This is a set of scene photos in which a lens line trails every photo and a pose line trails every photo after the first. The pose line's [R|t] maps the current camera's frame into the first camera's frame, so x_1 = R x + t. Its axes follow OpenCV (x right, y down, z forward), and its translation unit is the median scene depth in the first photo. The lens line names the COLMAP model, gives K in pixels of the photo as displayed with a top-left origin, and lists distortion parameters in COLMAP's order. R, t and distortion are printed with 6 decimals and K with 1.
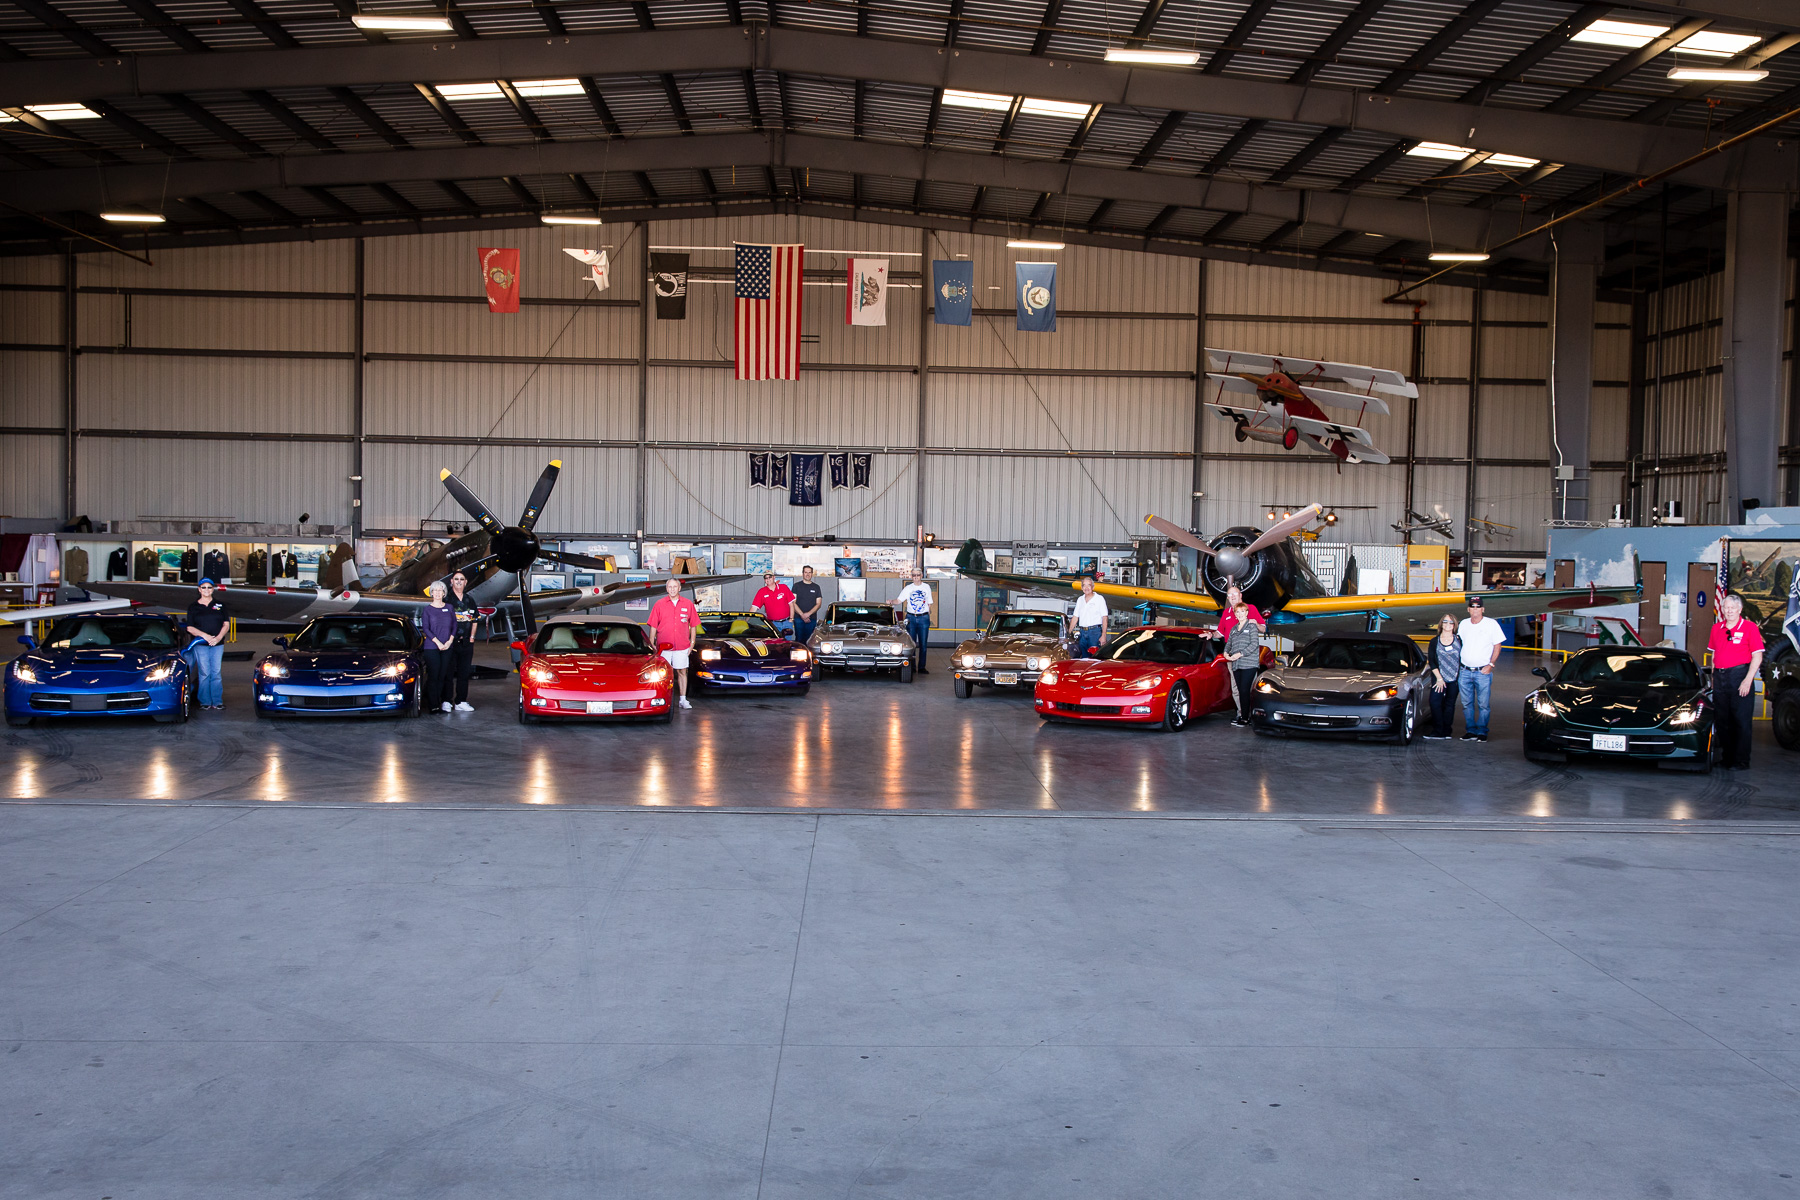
lens RADIAL K [[1569.5, 0, 900.0], [0, 1569.5, 600.0], [0, 0, 1]] dist [0.009274, 0.000744]
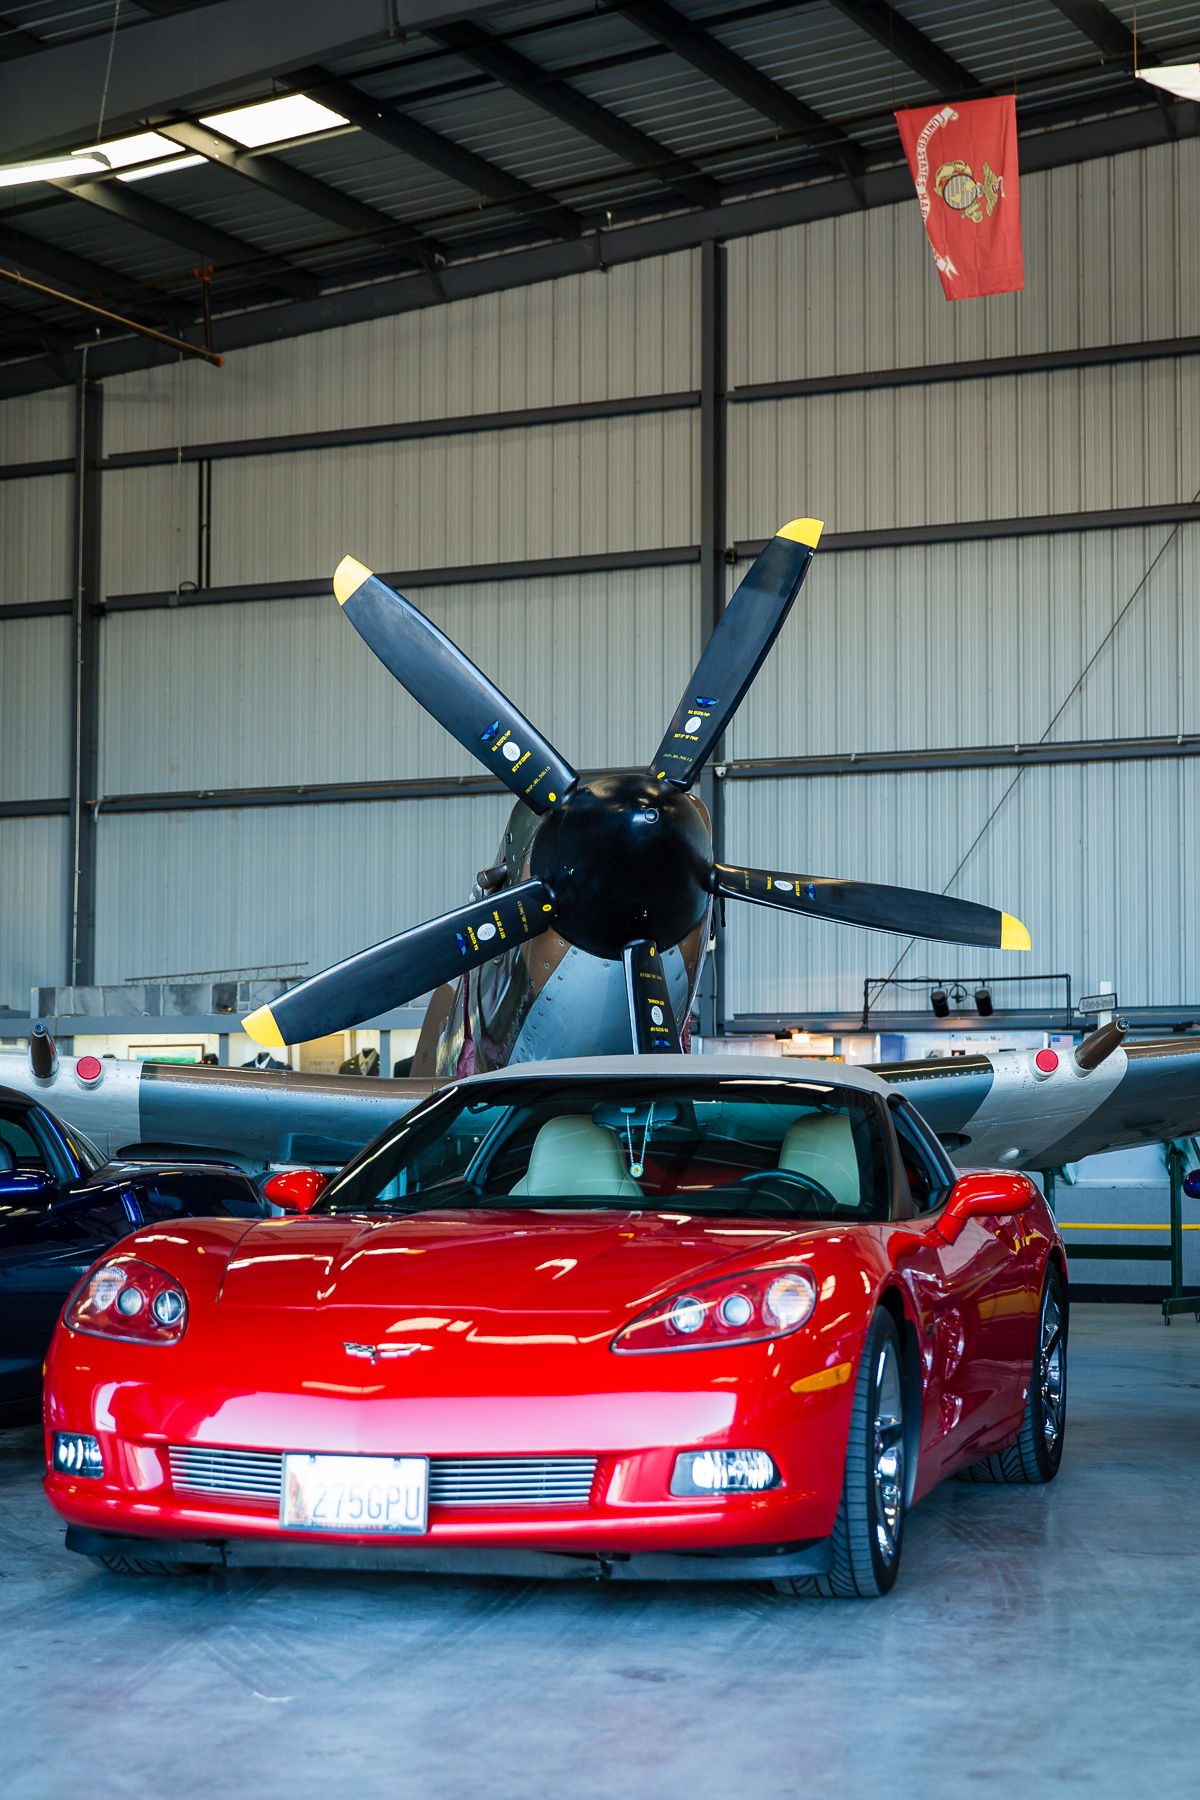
lens RADIAL K [[3371.8, 0, 600.0], [0, 3371.8, 900.0], [0, 0, 1]] dist [0.027343, 0.171794]
pose [[0.882364, -0.052882, -0.467587, 0.002260], [-0.002168, 0.993198, -0.116417, 0.020320], [0.470563, 0.103736, 0.876247, 0.293787]]
